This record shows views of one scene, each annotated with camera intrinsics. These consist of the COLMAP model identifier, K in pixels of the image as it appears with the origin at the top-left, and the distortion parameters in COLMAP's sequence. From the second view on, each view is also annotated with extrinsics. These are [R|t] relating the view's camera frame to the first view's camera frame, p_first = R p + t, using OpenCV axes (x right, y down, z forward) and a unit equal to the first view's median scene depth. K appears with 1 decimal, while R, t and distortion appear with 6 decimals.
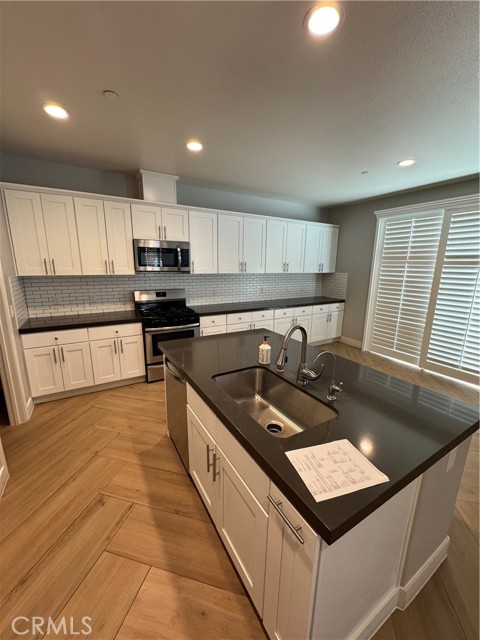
lens RADIAL K [[256.0, 0, 241.1], [0, 256.0, 320.5], [0, 0, 1]] dist [-0.001123, -0.000137]
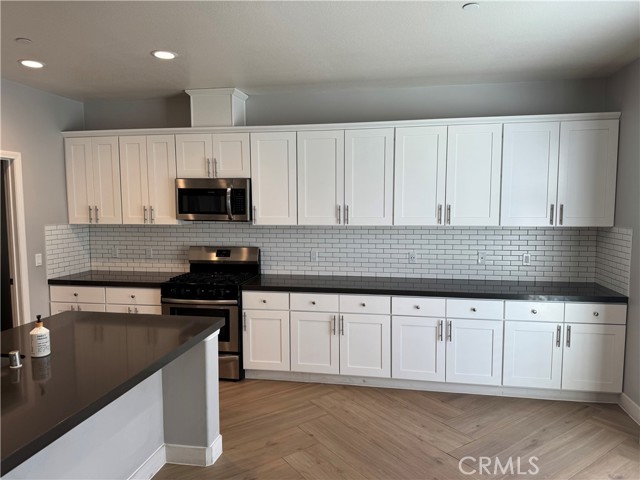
lens RADIAL K [[446.6, 0, 324.1], [0, 446.6, 242.5], [0, 0, 1]] dist [0.070734, -0.085033]
pose [[0.757104, 0.040200, -0.652057, 0.715605], [-0.129989, 0.987417, -0.090055, -0.060079], [0.640232, 0.152941, 0.752803, 0.269186]]
